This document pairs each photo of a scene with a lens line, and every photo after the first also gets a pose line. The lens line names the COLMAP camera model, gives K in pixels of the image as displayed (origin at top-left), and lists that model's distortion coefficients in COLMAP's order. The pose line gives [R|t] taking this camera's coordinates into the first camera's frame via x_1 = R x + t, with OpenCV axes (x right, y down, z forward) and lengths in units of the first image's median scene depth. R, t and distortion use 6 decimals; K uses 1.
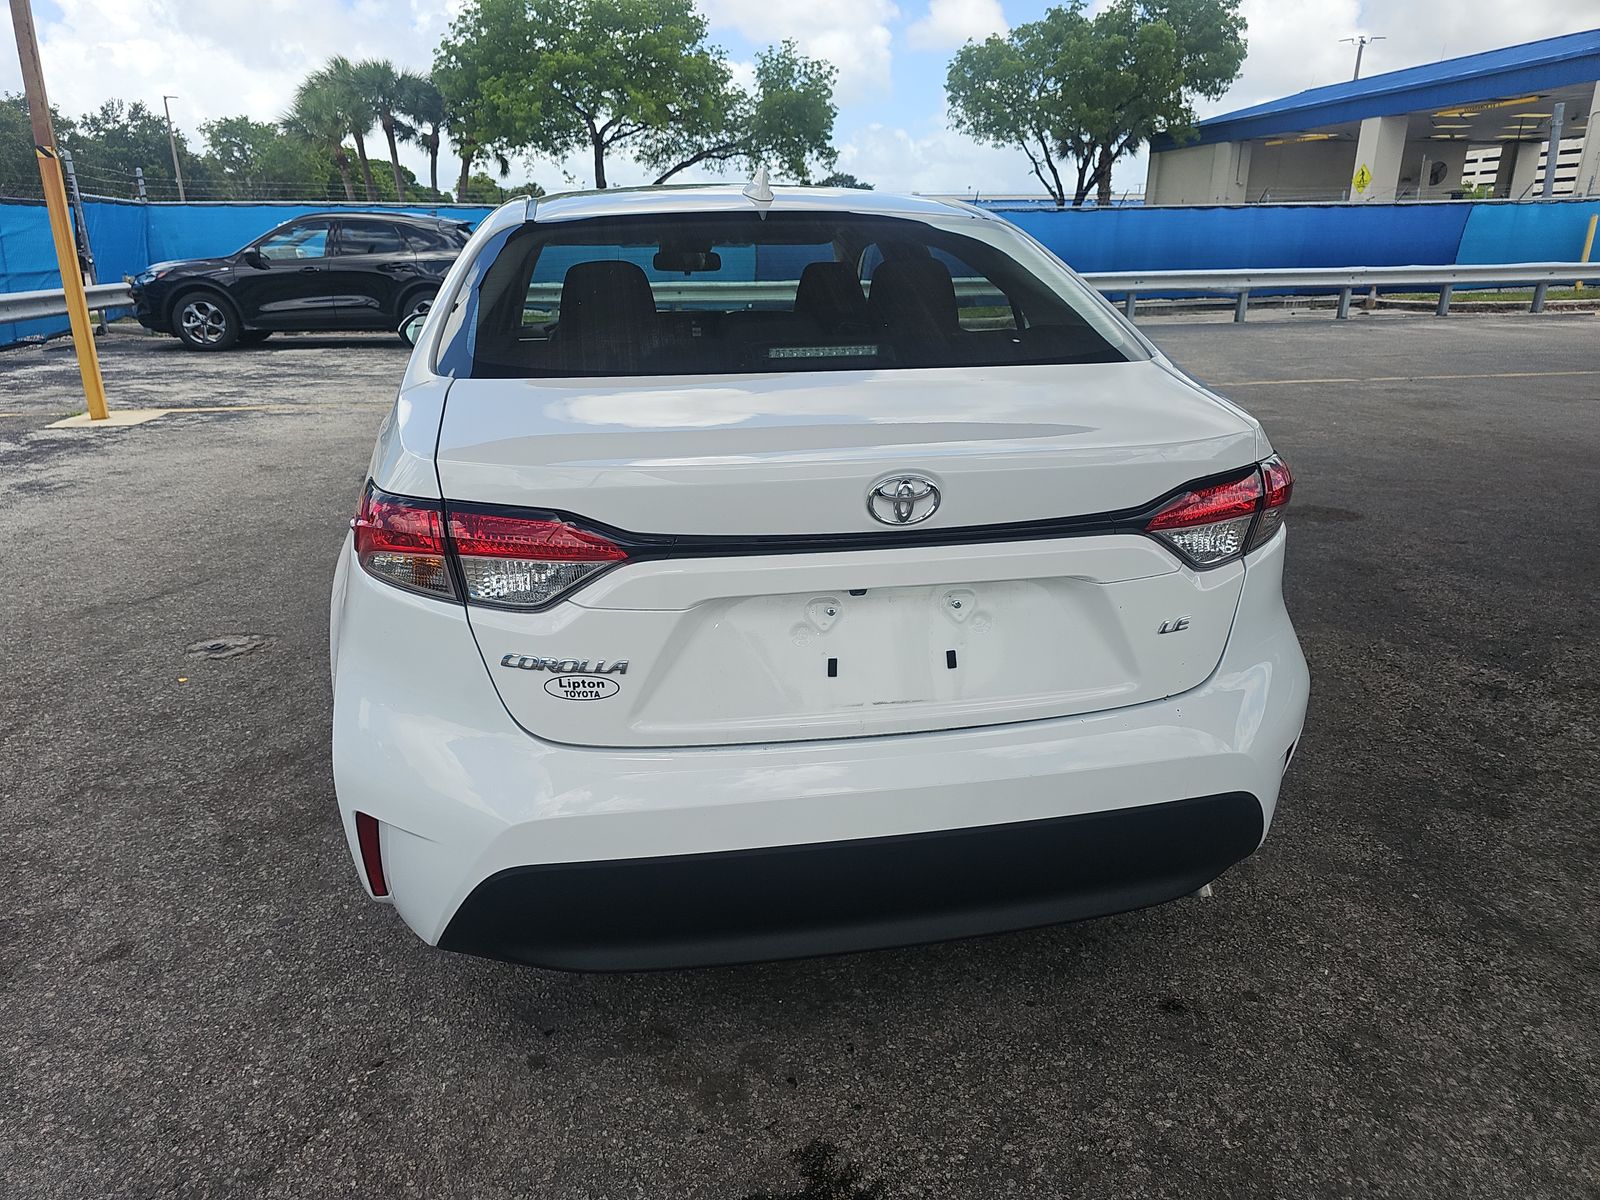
lens RADIAL K [[1085.6, 0, 800.1], [0, 1085.6, 633.4], [0, 0, 1]] dist [0.031687, -0.026601]
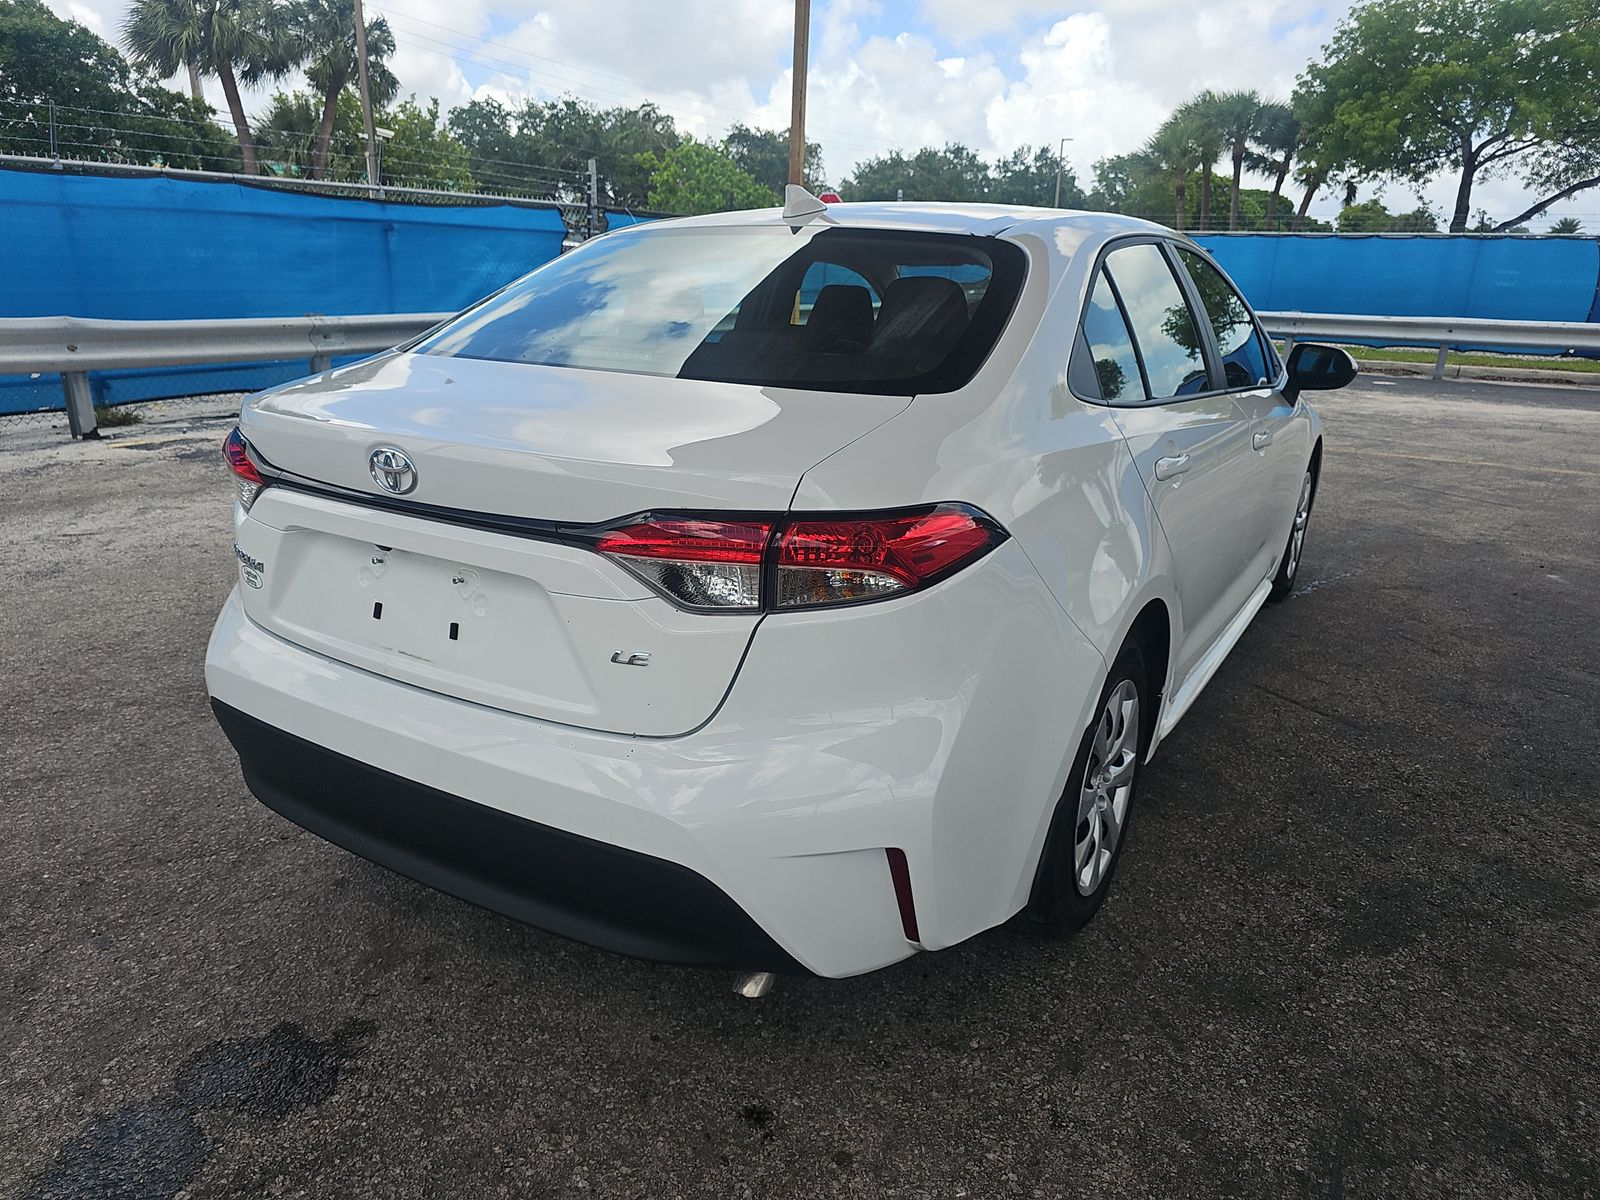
lens RADIAL K [[1077.4, 0, 732.3], [0, 1077.4, 631.1], [0, 0, 1]] dist [0.000561, -0.000424]
pose [[0.726686, 0.237989, -0.644429, 0.031971], [-0.251578, 0.965101, 0.072724, -0.003808], [0.639246, 0.109277, 0.761198, 0.011383]]
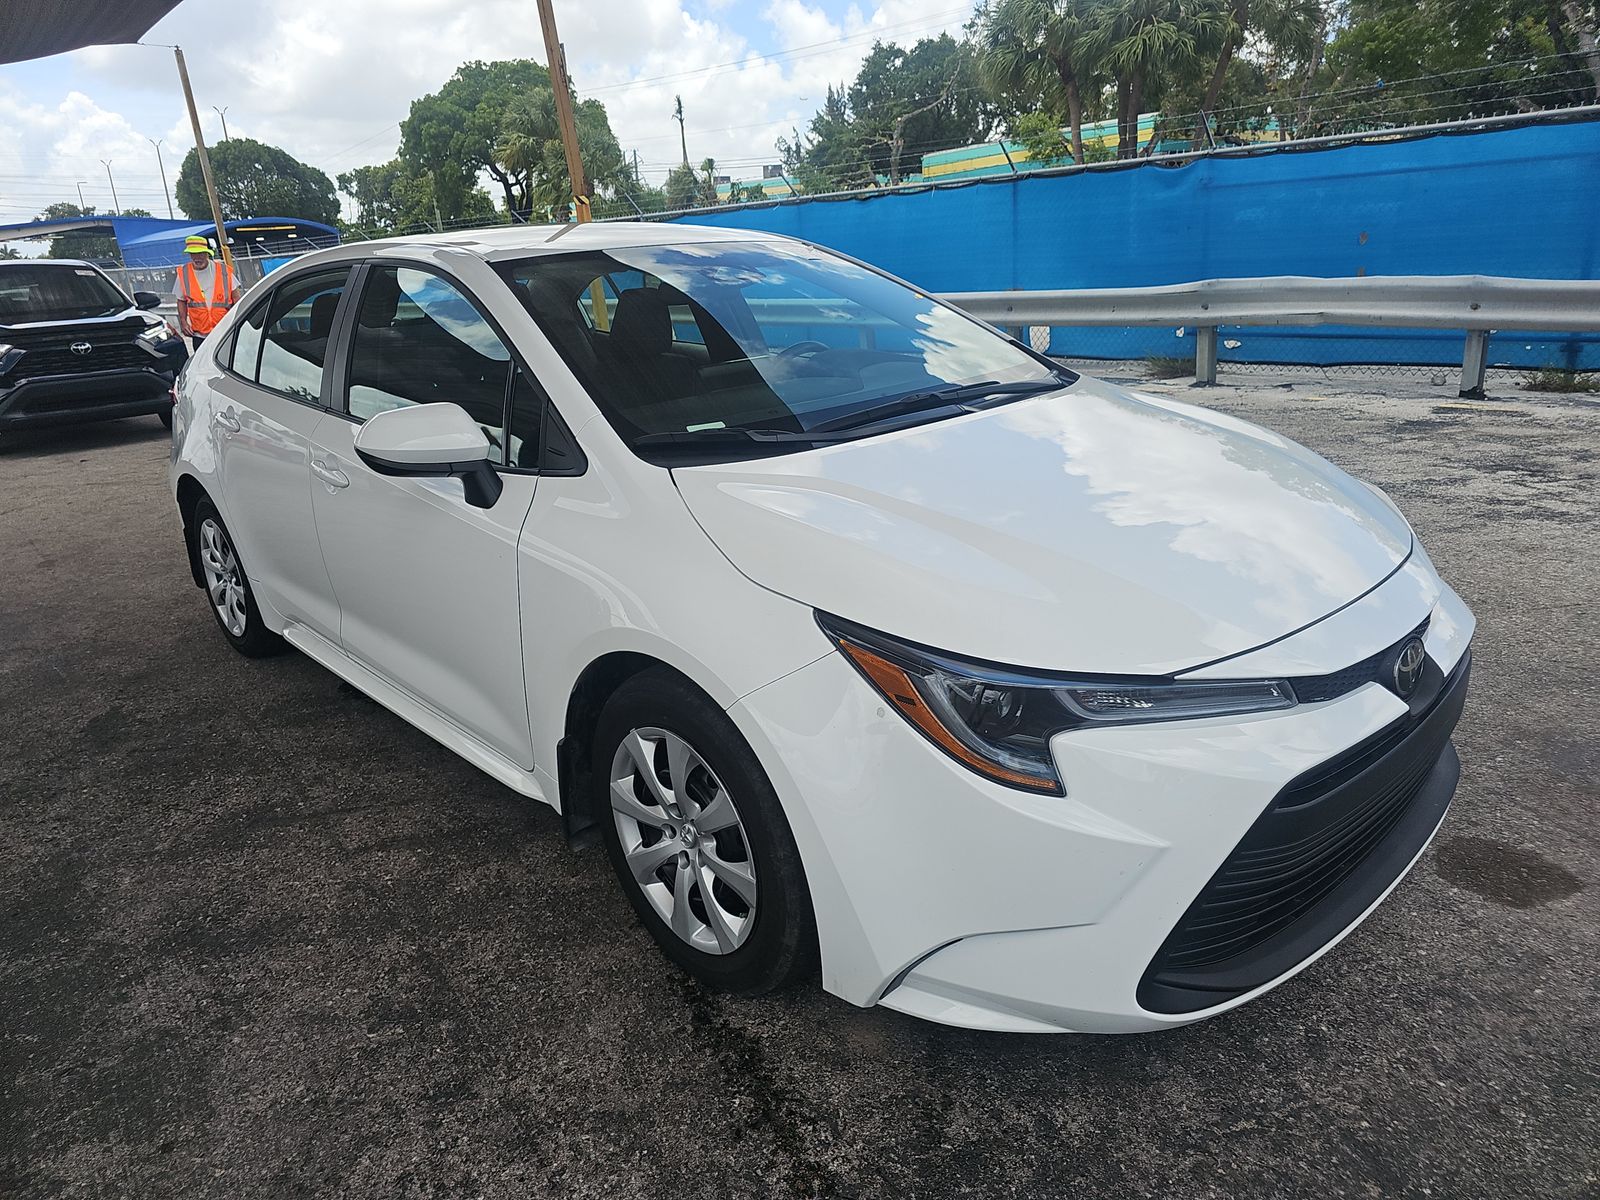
lens RADIAL K [[1057.4, 0, 800.0], [0, 1057.4, 600.0], [0, 0, 1]] dist [0.020136, -0.029061]
pose [[-0.834369, 0.223176, -0.504005, 0.018330], [-0.126779, 0.812152, 0.569505, -0.055266], [0.536429, 0.539075, -0.649340, 0.153519]]
